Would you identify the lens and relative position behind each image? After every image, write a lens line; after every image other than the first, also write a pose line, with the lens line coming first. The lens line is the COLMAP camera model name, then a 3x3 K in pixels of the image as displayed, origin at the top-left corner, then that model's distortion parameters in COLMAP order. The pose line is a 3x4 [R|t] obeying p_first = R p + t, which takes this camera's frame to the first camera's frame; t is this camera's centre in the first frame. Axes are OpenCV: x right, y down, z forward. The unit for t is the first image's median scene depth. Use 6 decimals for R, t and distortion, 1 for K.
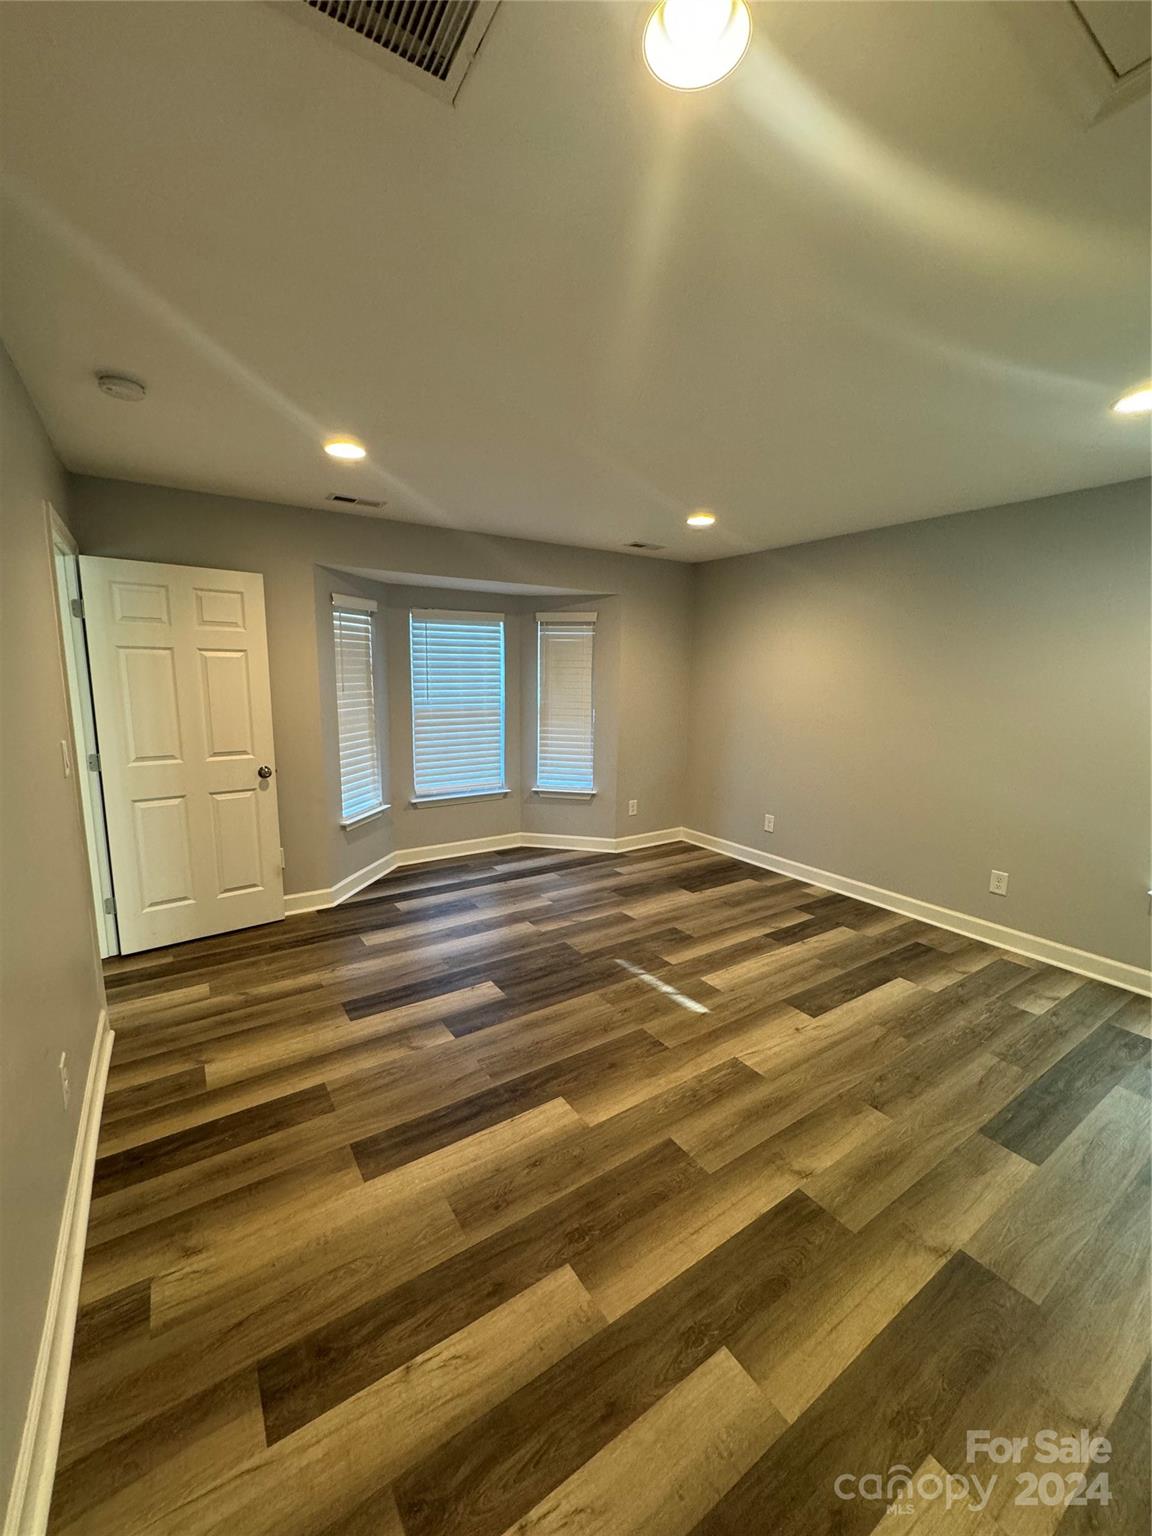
lens RADIAL K [[613.8, 0, 567.8], [0, 613.8, 769.5], [0, 0, 1]] dist [-0.002038, -0.000004]
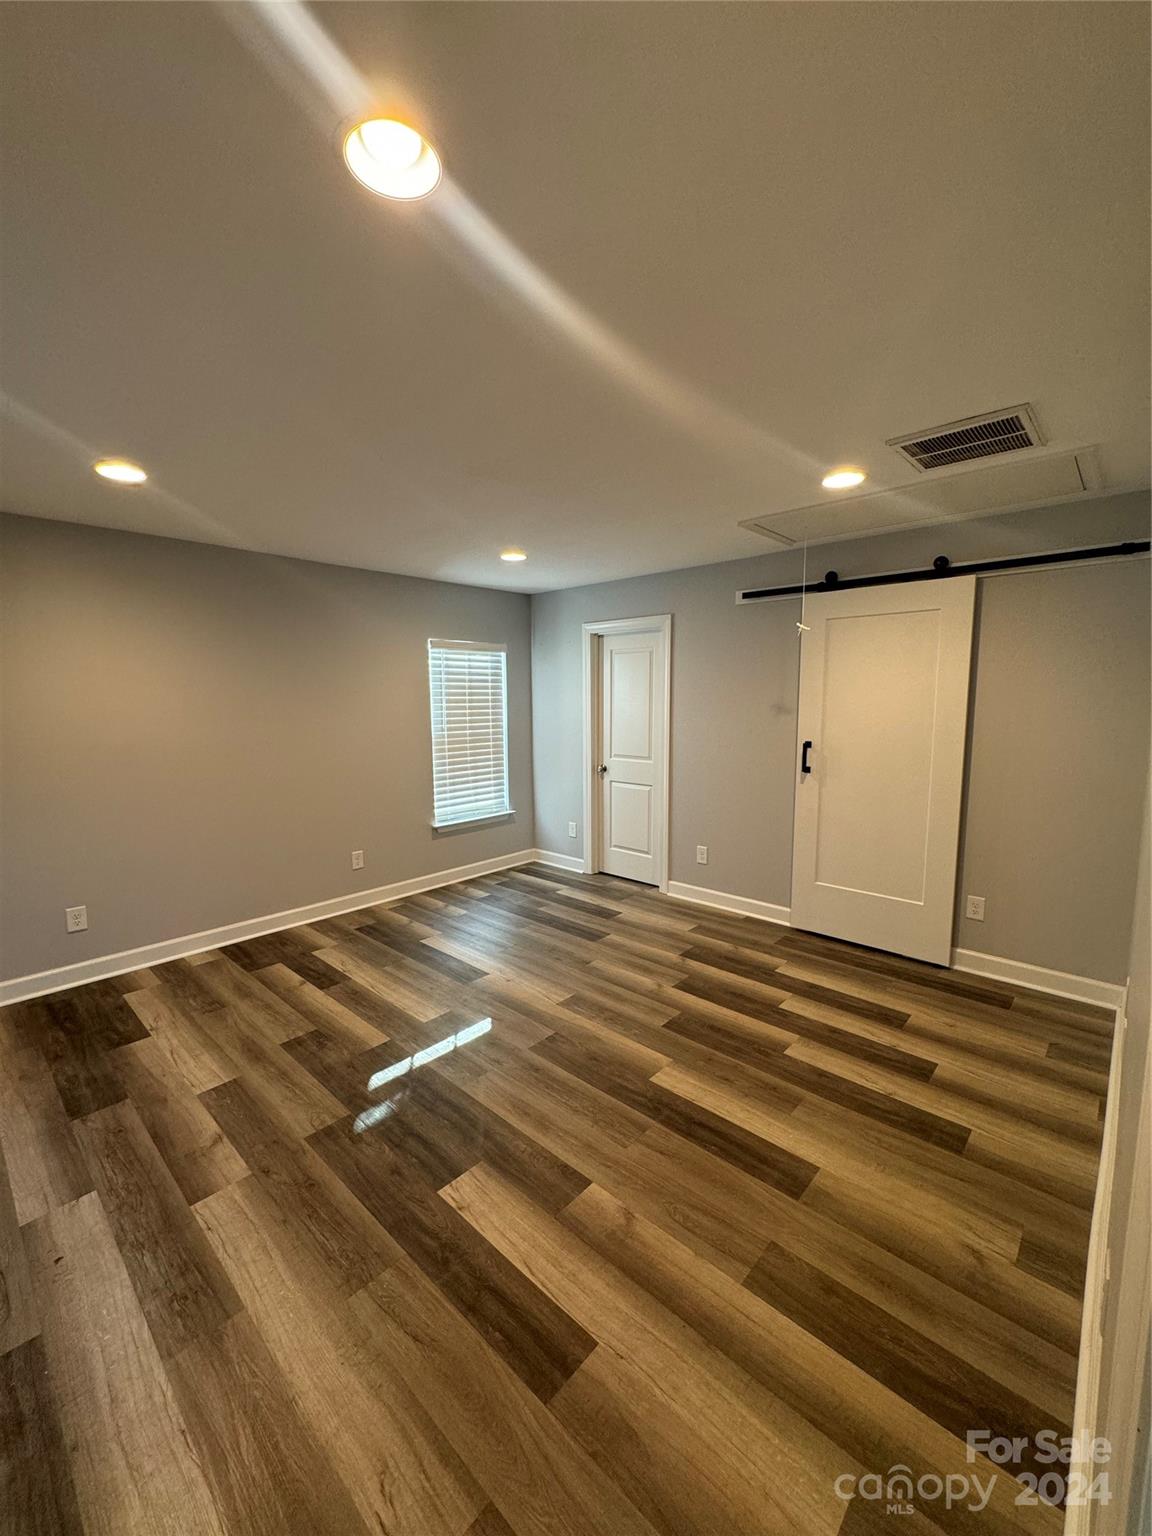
lens RADIAL K [[613.8, 0, 567.7], [0, 613.8, 765.9], [0, 0, 1]] dist [-0.002038, -0.000004]
pose [[-0.235102, -0.122444, 0.964228, -0.812956], [0.154558, 0.974702, 0.161459, -0.196432], [-0.959604, 0.186988, -0.210229, 1.033230]]
